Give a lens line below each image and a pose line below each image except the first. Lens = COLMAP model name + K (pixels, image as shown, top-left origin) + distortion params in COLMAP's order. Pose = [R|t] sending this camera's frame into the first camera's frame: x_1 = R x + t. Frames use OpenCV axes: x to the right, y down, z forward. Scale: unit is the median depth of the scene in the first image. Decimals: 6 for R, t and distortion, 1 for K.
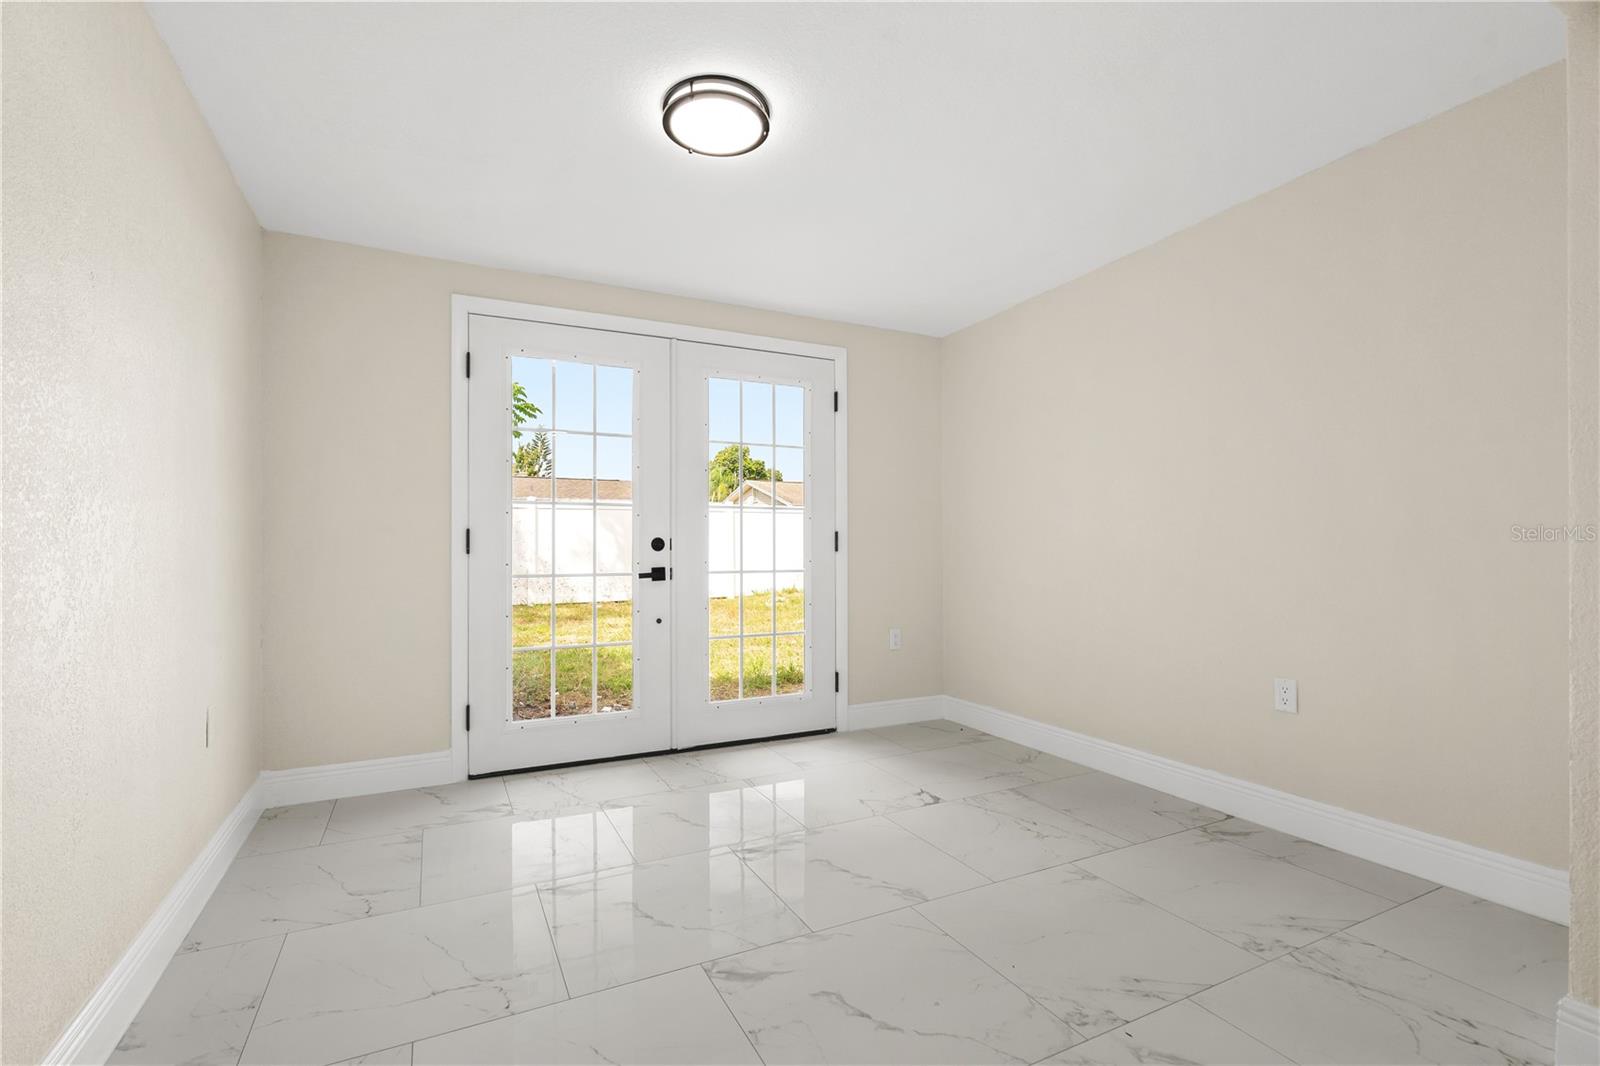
lens RADIAL K [[733.6, 0, 798.6], [0, 733.6, 545.4], [0, 0, 1]] dist [-0.003608, 0.000169]
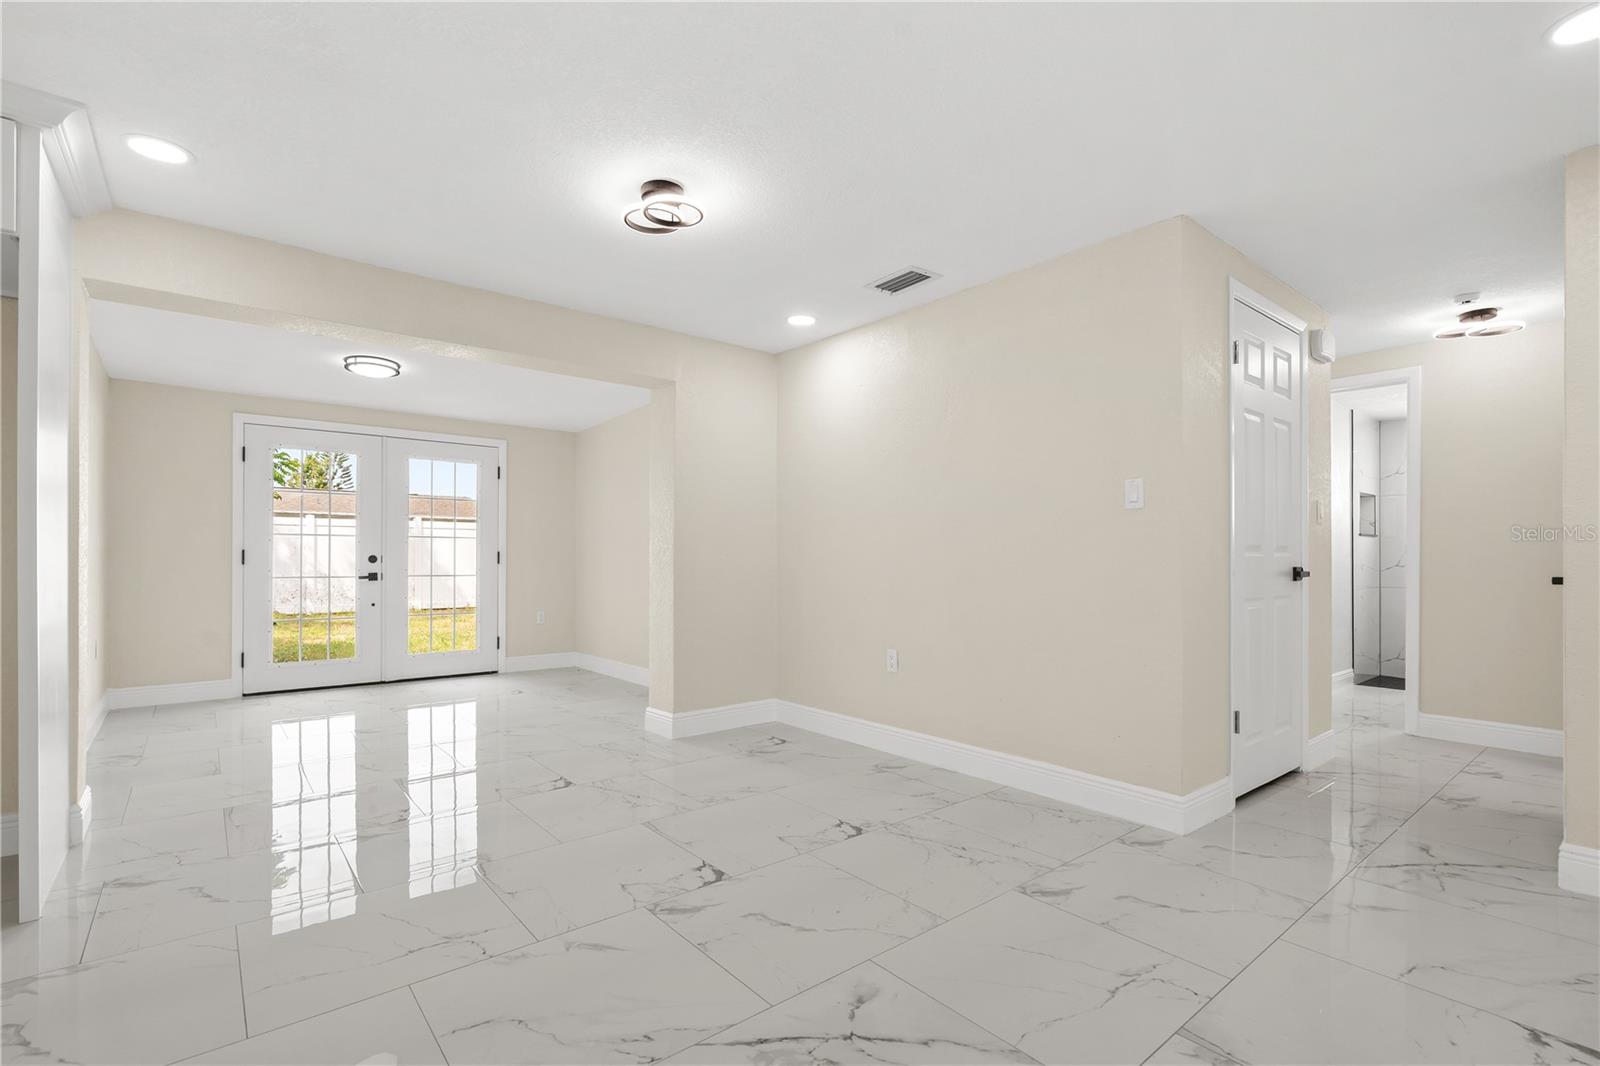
lens RADIAL K [[733.6, 0, 802.7], [0, 733.6, 556.0], [0, 0, 1]] dist [-0.003608, 0.000169]
pose [[0.974342, 0.001686, 0.225068, 0.386738], [-0.000747, 0.999991, -0.004256, -0.002011], [-0.225073, 0.003979, 0.974334, -0.848863]]
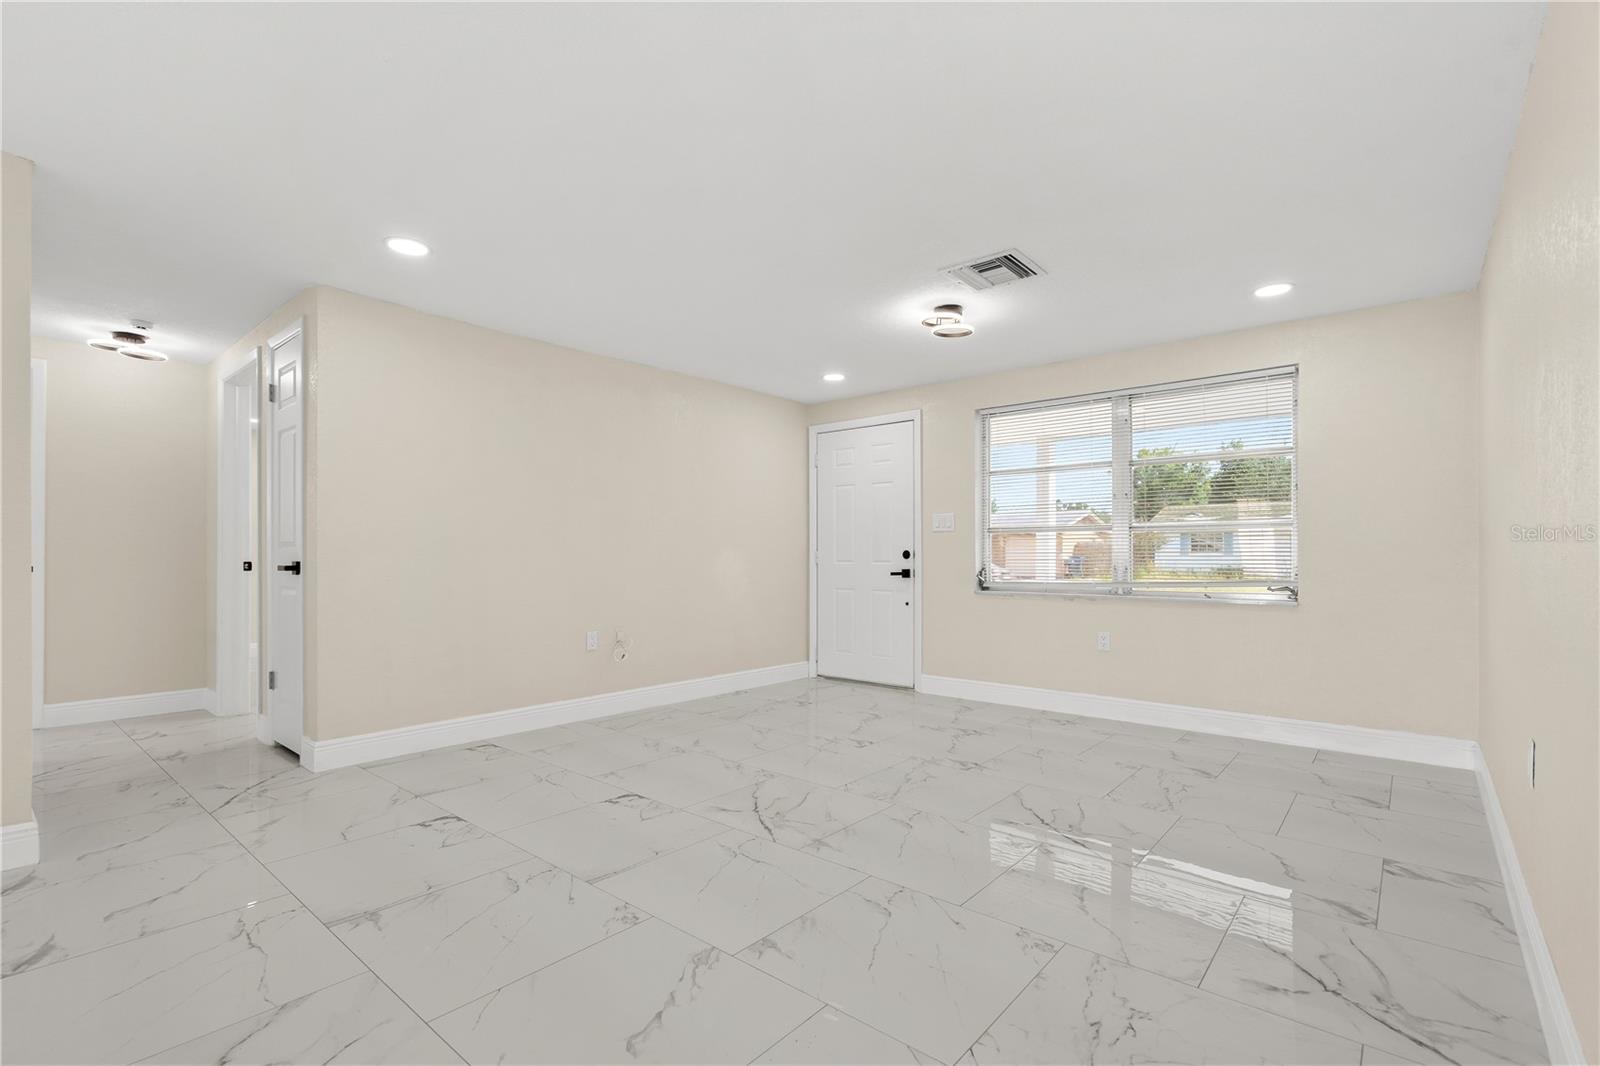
lens RADIAL K [[733.6, 0, 793.5], [0, 733.6, 556.4], [0, 0, 1]] dist [-0.003608, 0.000169]
pose [[-0.395568, -0.002949, 0.918432, 0.053680], [-0.003000, 0.999994, 0.001919, -0.002239], [-0.918432, -0.001996, -0.395575, -0.573996]]
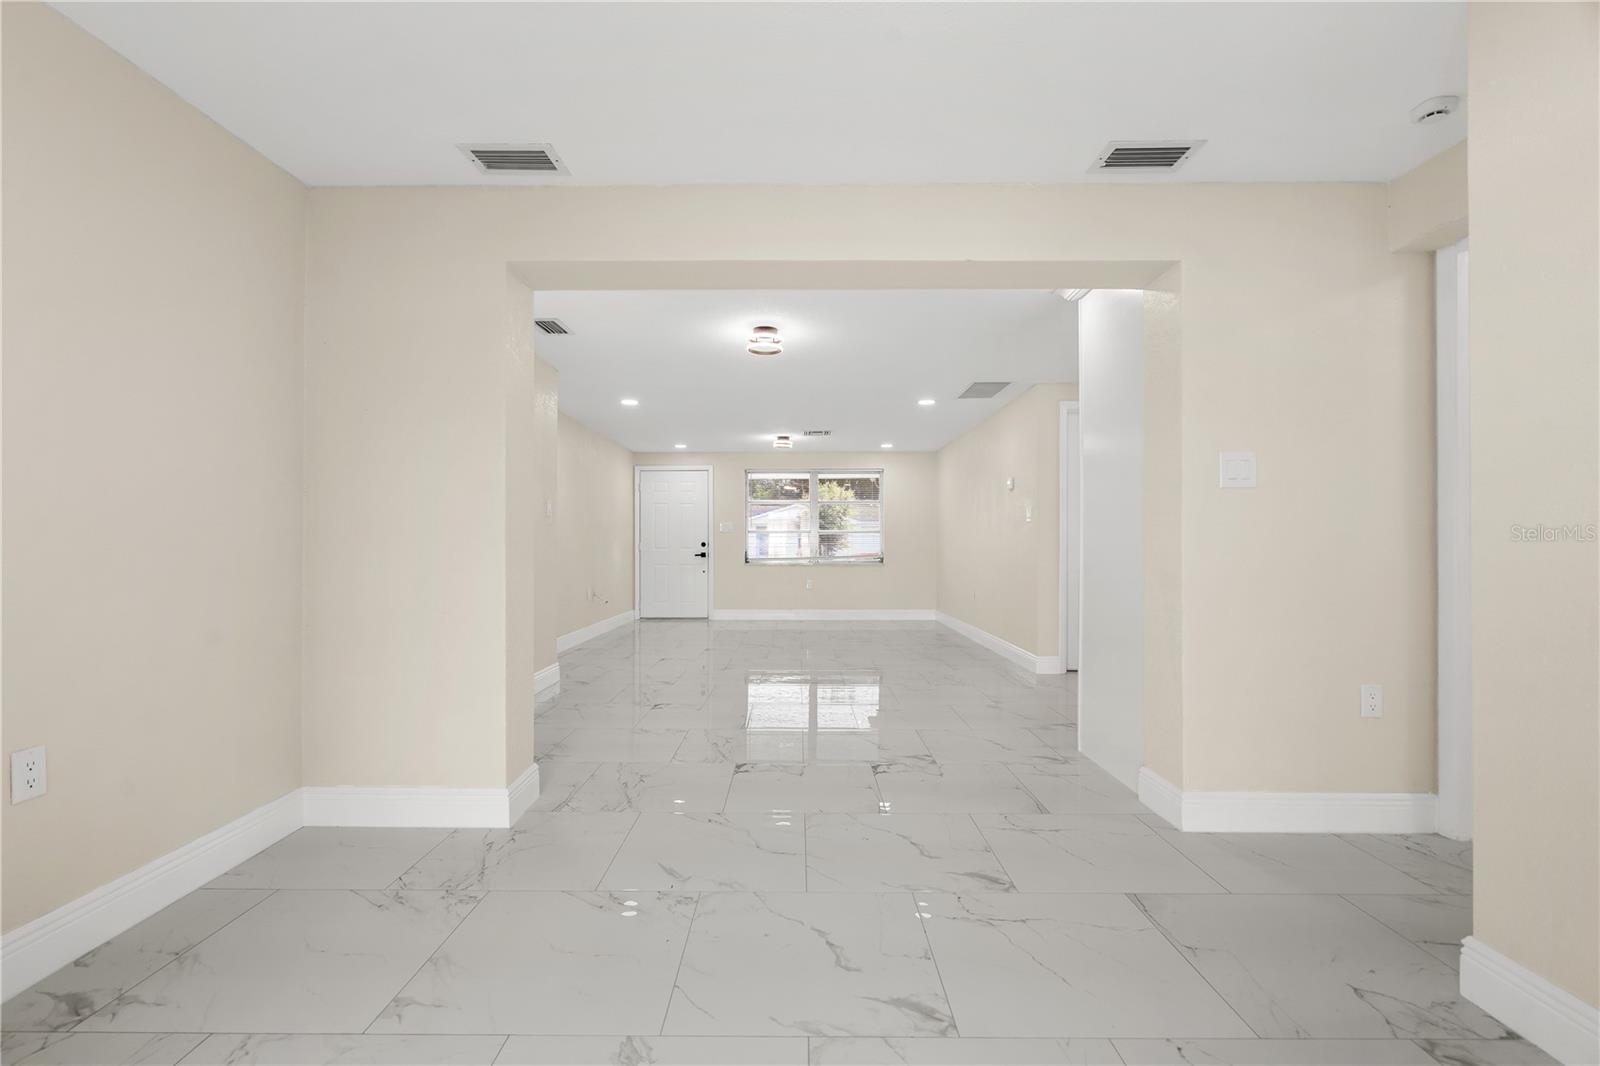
lens RADIAL K [[733.6, 0, 798.8], [0, 733.6, 541.3], [0, 0, 1]] dist [-0.003608, 0.000169]
pose [[-0.895093, 0.003575, 0.445866, -0.279771], [0.001069, 0.999982, -0.005872, 0.002237], [-0.445879, -0.004779, -0.895080, 1.484604]]
